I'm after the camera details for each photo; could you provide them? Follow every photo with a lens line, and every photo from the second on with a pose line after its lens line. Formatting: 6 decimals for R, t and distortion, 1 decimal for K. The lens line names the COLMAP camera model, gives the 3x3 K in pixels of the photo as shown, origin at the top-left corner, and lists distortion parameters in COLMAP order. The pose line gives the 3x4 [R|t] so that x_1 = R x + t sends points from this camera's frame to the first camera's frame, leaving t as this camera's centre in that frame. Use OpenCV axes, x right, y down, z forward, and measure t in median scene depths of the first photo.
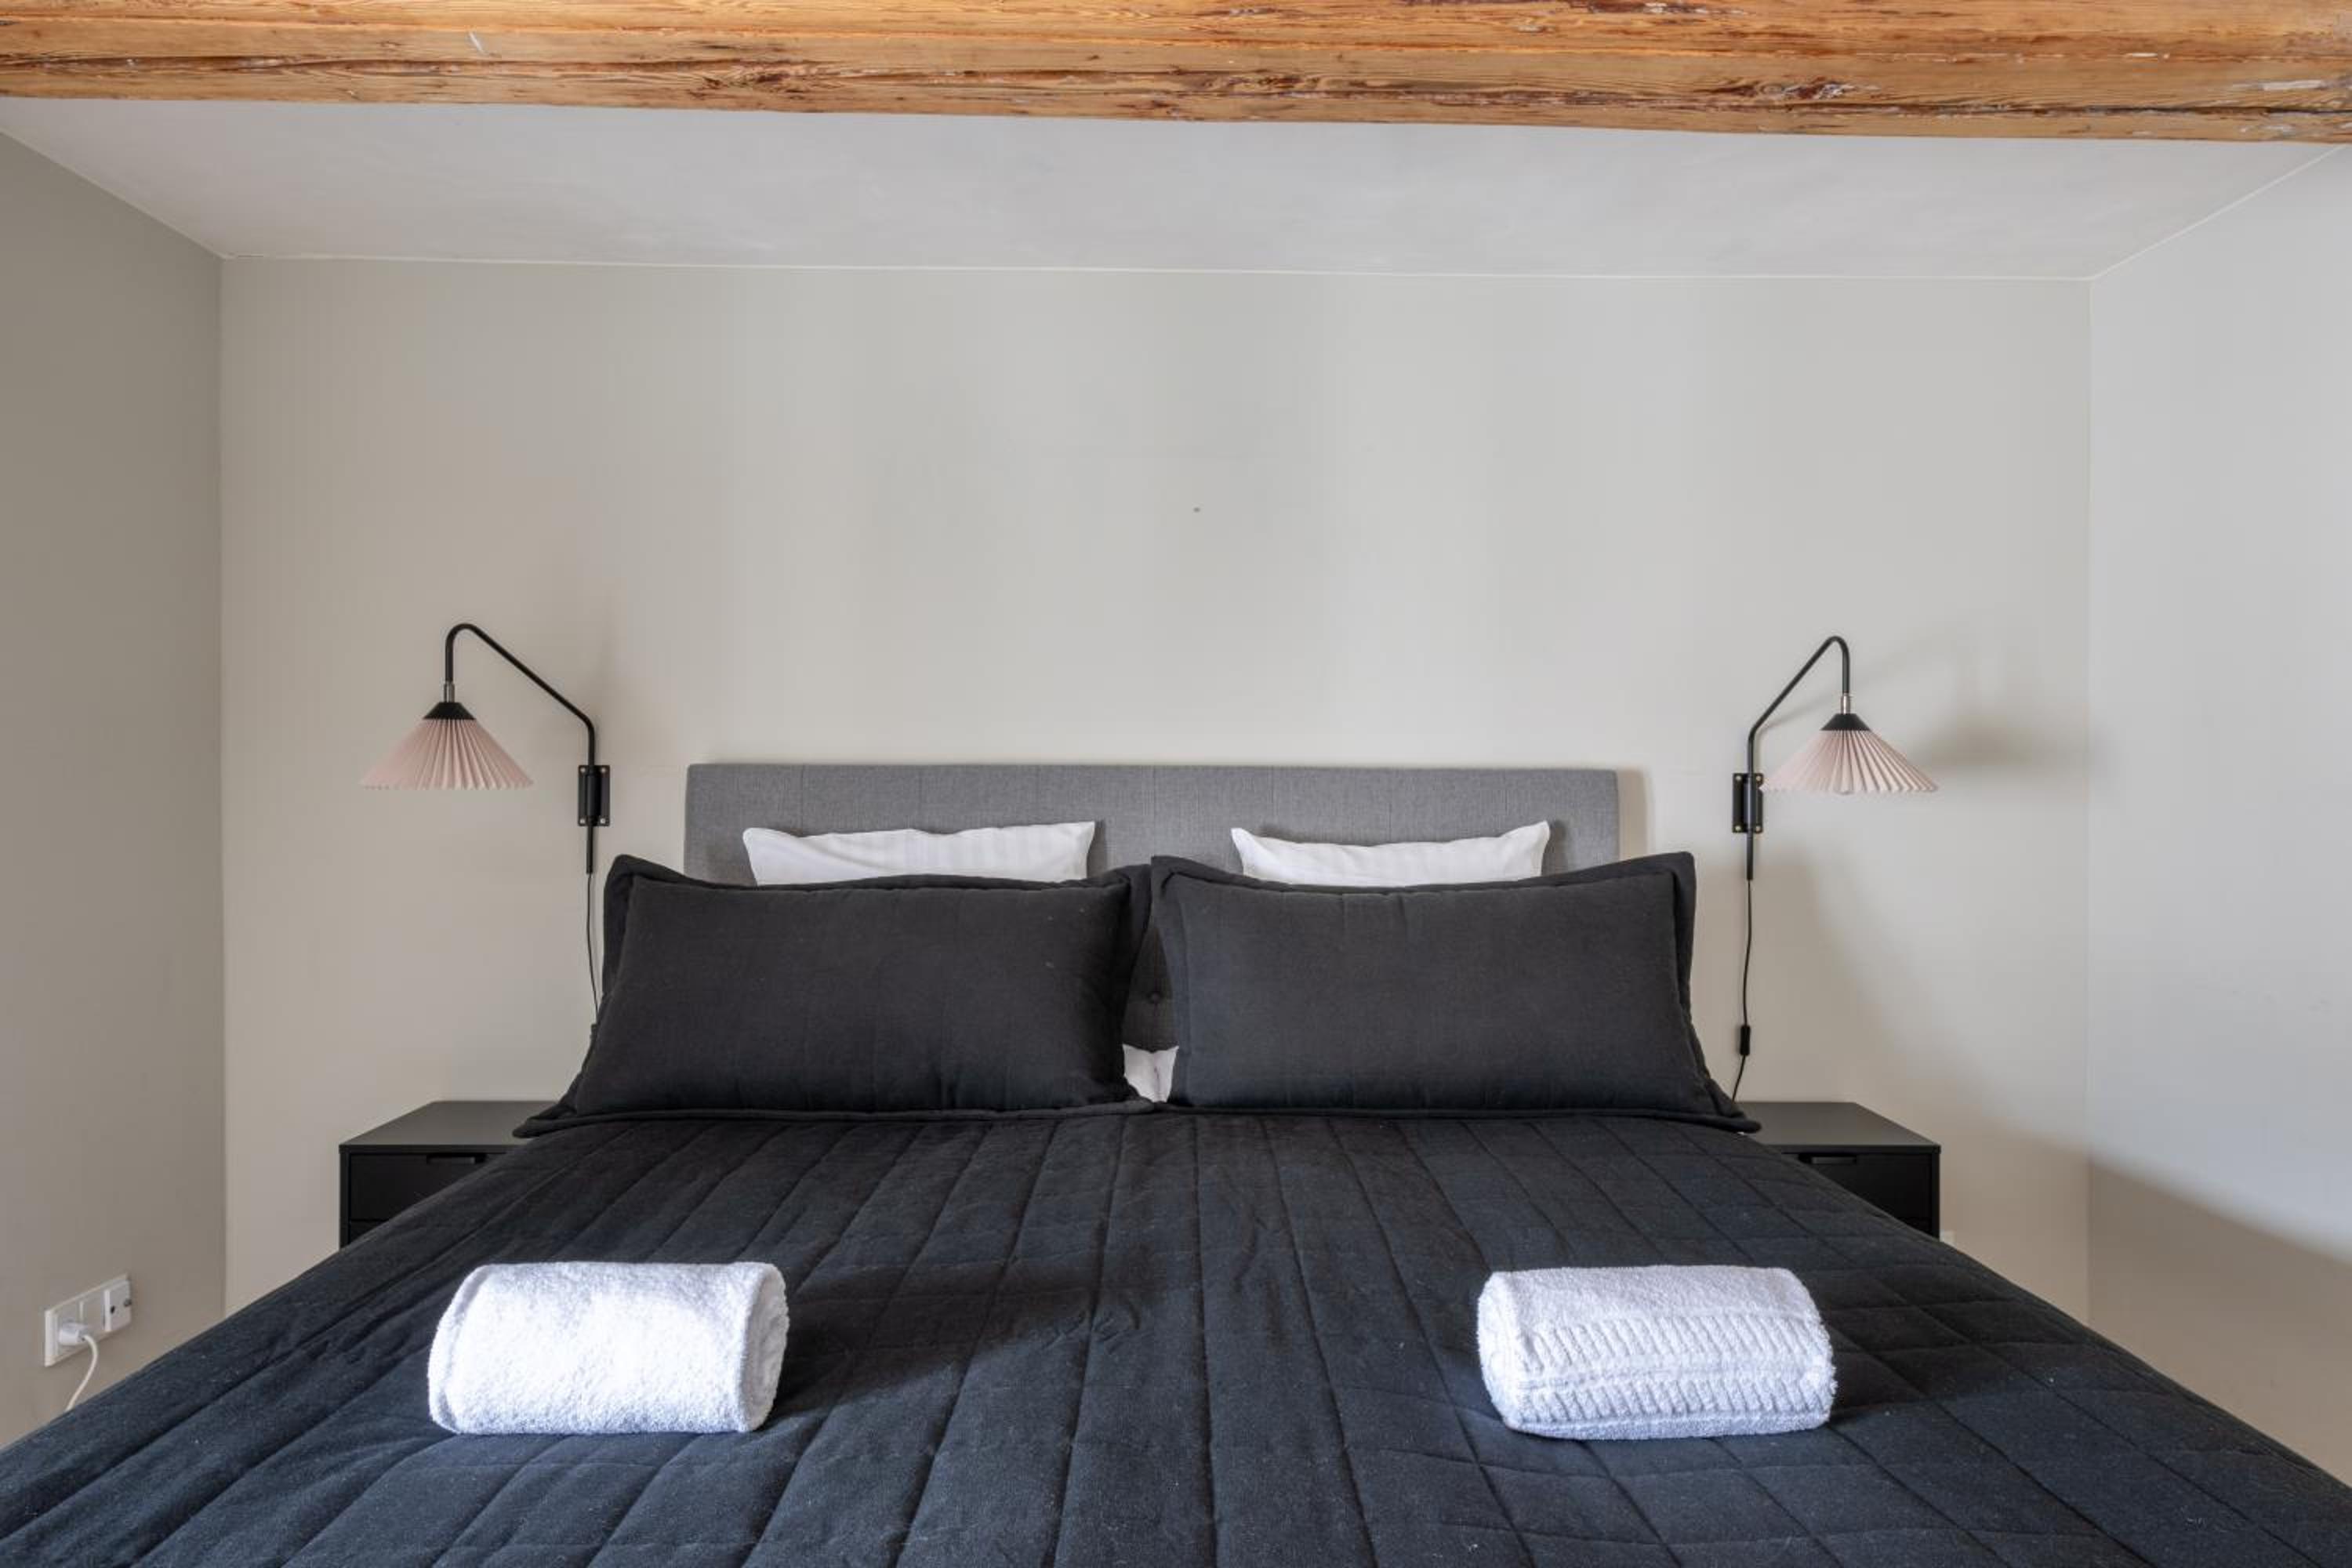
lens RADIAL K [[1334.3, 0, 1224.0], [0, 1334.3, 785.5], [0, 0, 1]] dist [-0.012801, 0.002201]
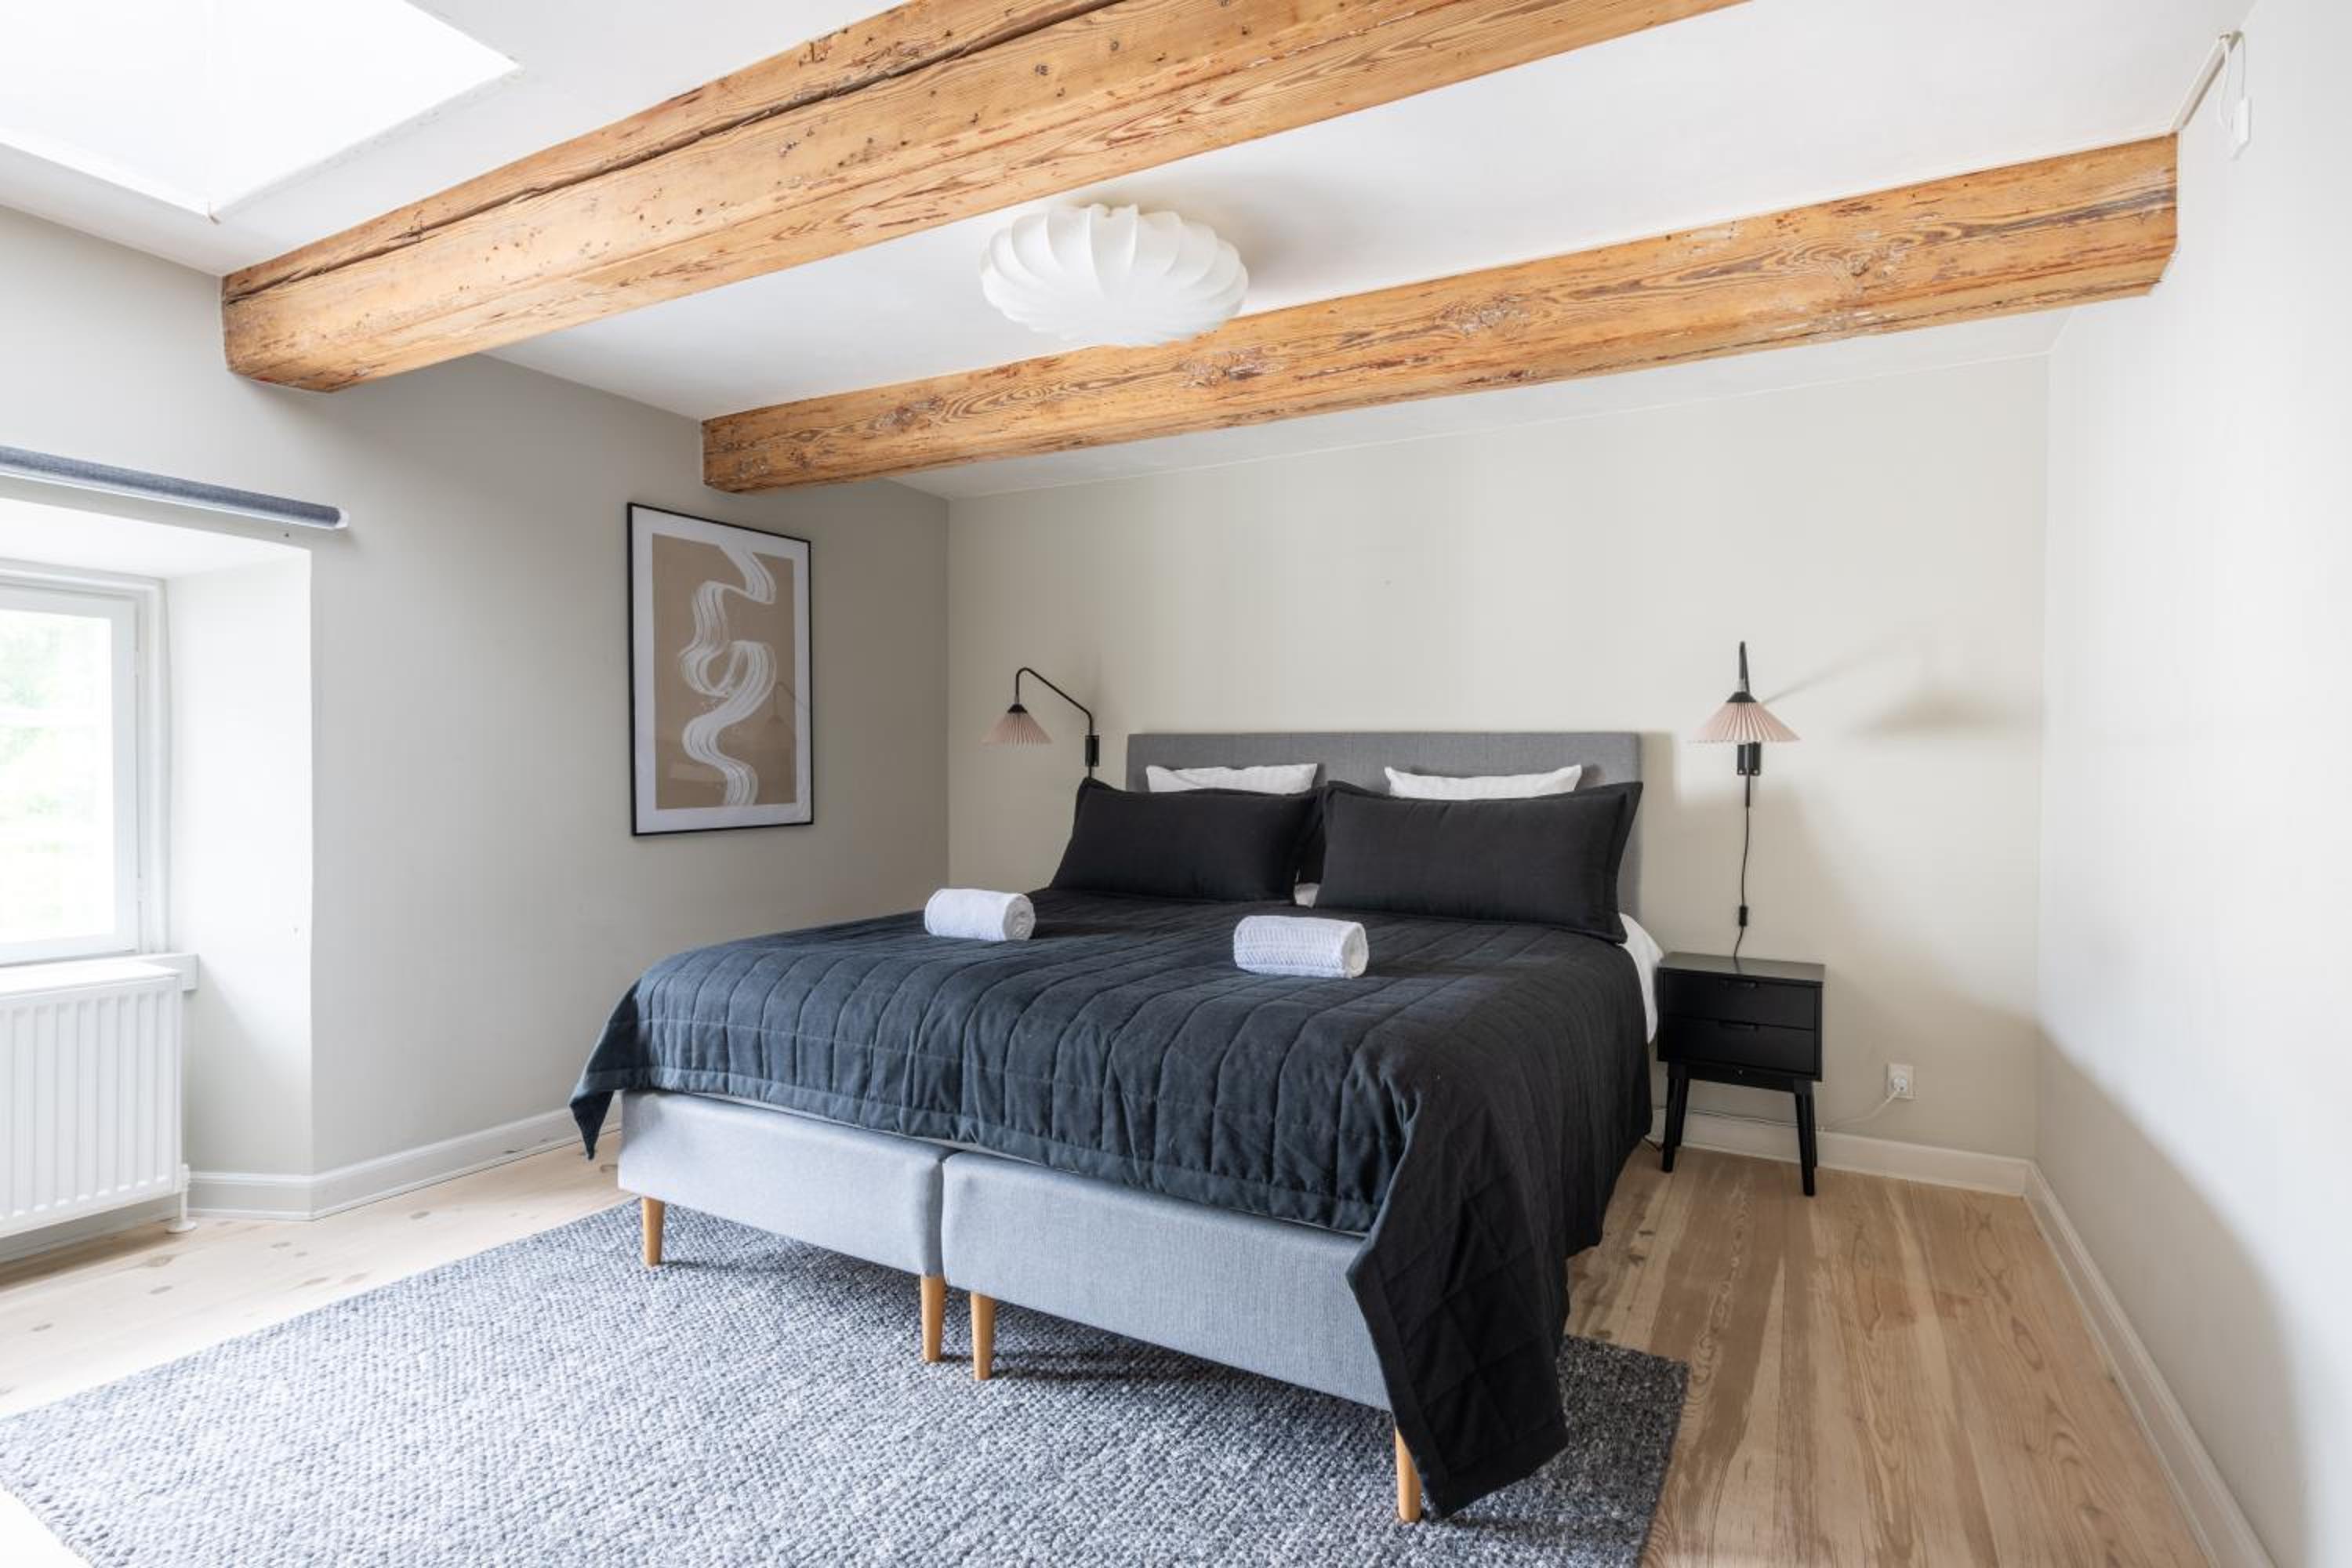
lens RADIAL K [[1149.3, 0, 1207.5], [0, 1149.3, 786.5], [0, 0, 1]] dist [-0.010988, 0.002341]
pose [[0.871011, 0.012644, -0.491101, 0.534604], [-0.007427, 0.999893, 0.012570, 0.039375], [0.491208, -0.007301, 0.871012, -0.423279]]
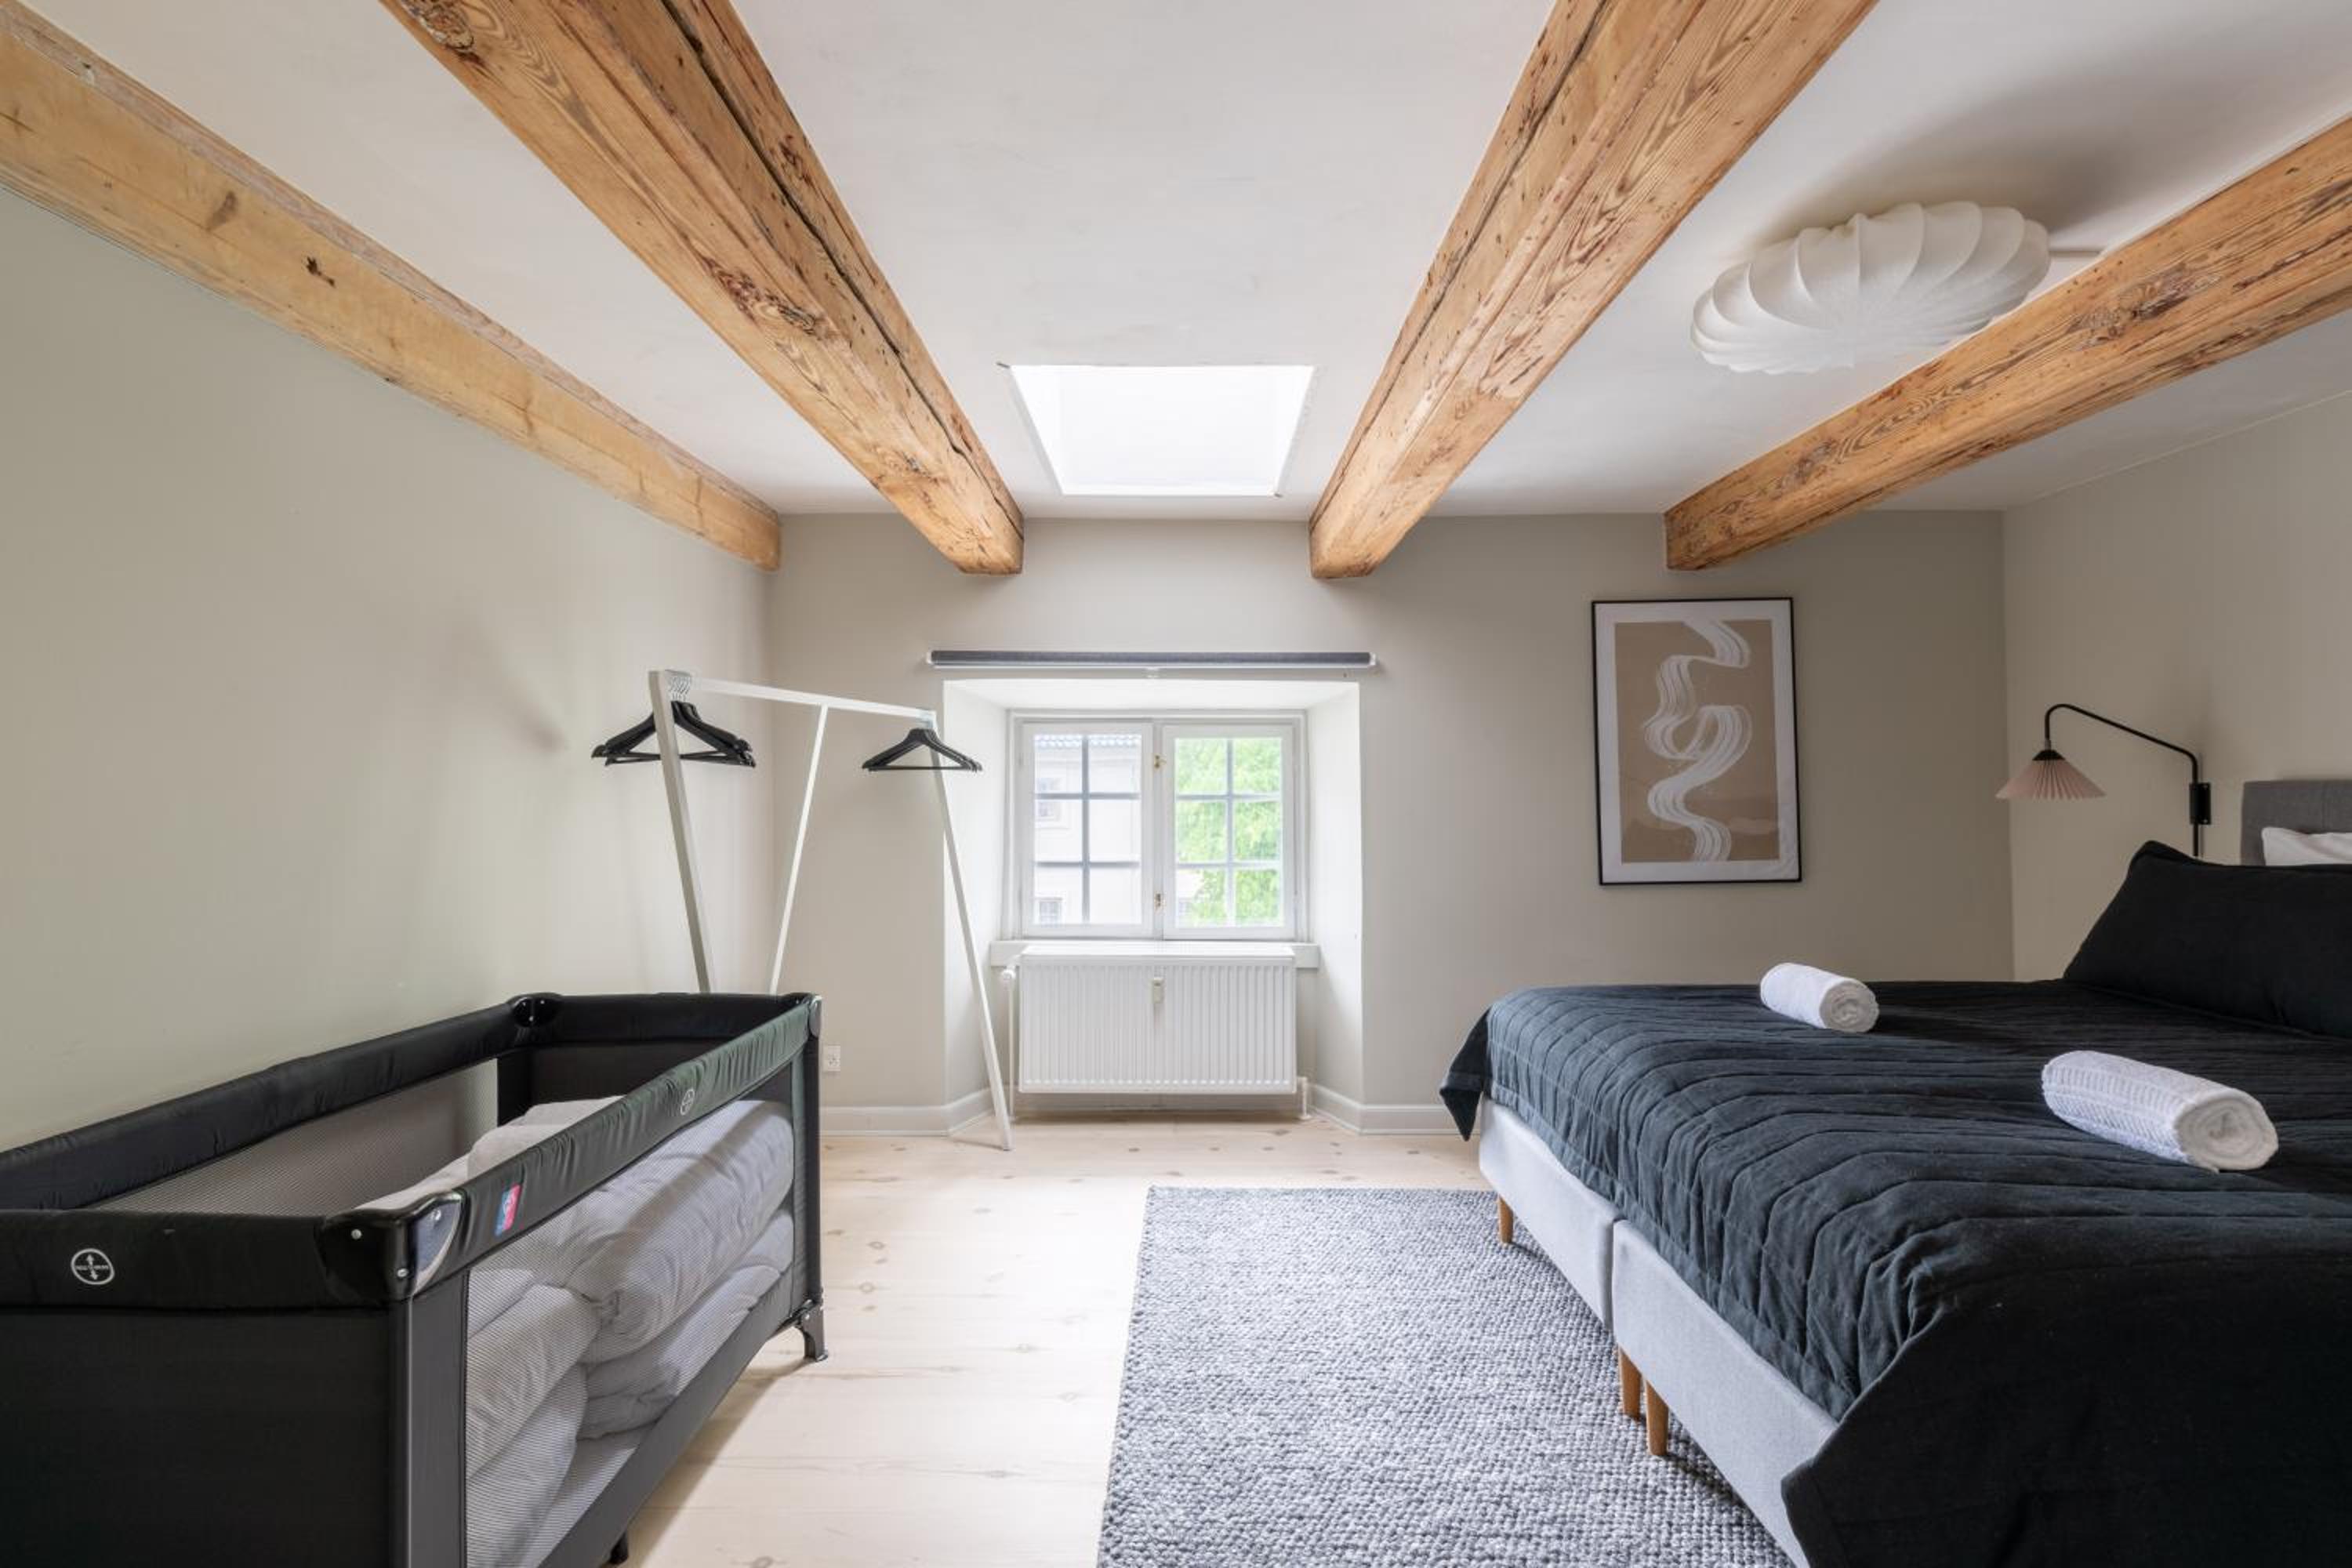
lens RADIAL K [[1089.2, 0, 1169.1], [0, 1089.2, 790.1], [0, 0, 1]] dist [-0.001647, -0.000944]
pose [[-0.041539, -0.008184, -0.999103, 0.807187], [0.002539, 0.999962, -0.008296, -0.000214], [0.999134, -0.002881, -0.041517, -0.103475]]
